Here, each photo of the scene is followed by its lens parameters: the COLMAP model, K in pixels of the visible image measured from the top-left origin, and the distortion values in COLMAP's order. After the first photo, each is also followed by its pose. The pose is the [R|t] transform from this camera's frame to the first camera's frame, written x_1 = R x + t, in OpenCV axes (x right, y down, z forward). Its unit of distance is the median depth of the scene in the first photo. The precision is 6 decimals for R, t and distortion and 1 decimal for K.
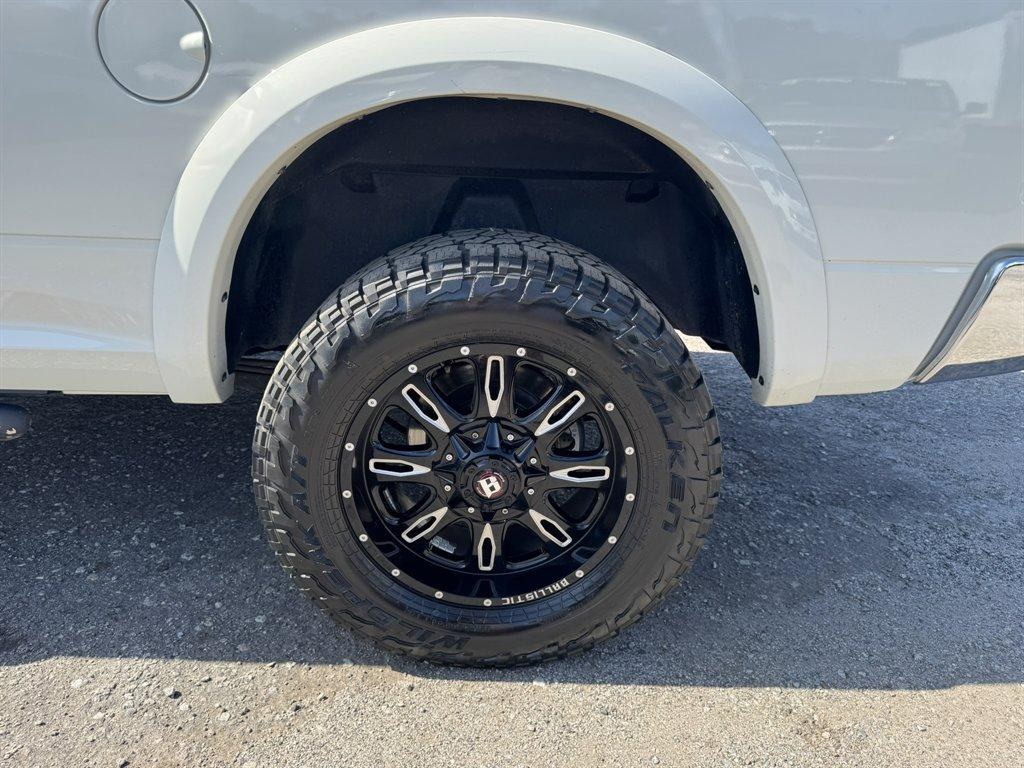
lens RADIAL K [[745.6, 0, 518.6], [0, 745.6, 385.1], [0, 0, 1]] dist [0.066863, -0.074917]
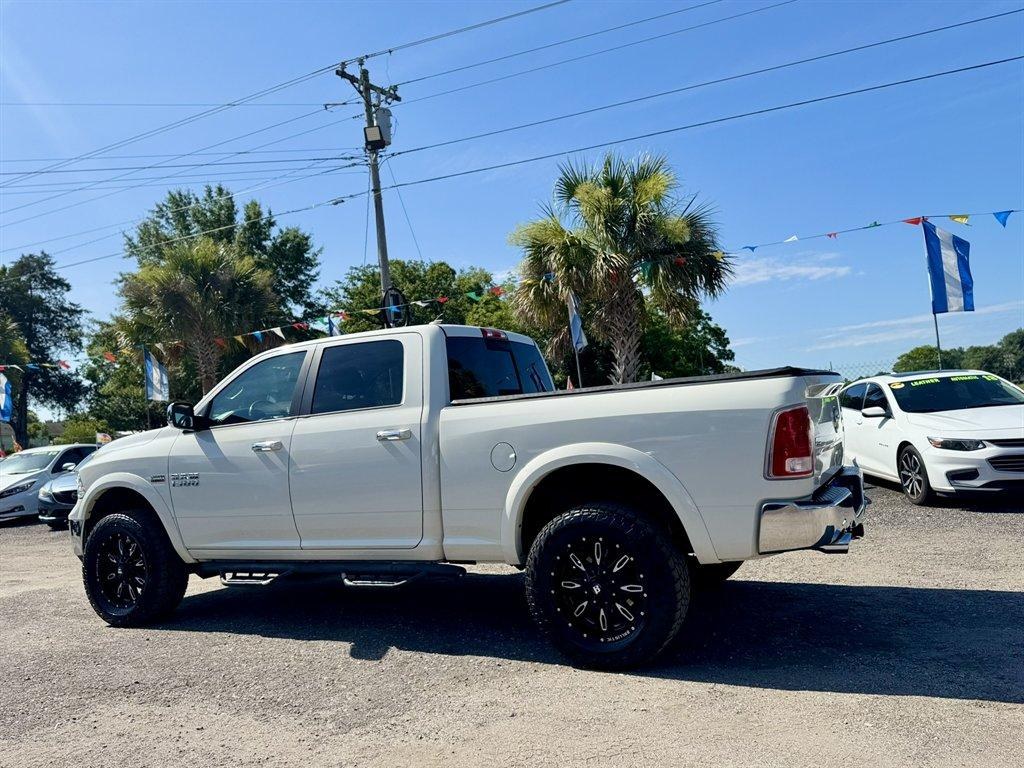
lens RADIAL K [[745.6, 0, 518.6], [0, 745.6, 385.1], [0, 0, 1]] dist [0.066863, -0.074917]
pose [[0.866081, -0.129104, -0.482944, 1.126051], [-0.069113, 0.925875, -0.371455, 0.470151], [0.495102, 0.355088, 0.792960, -1.615164]]
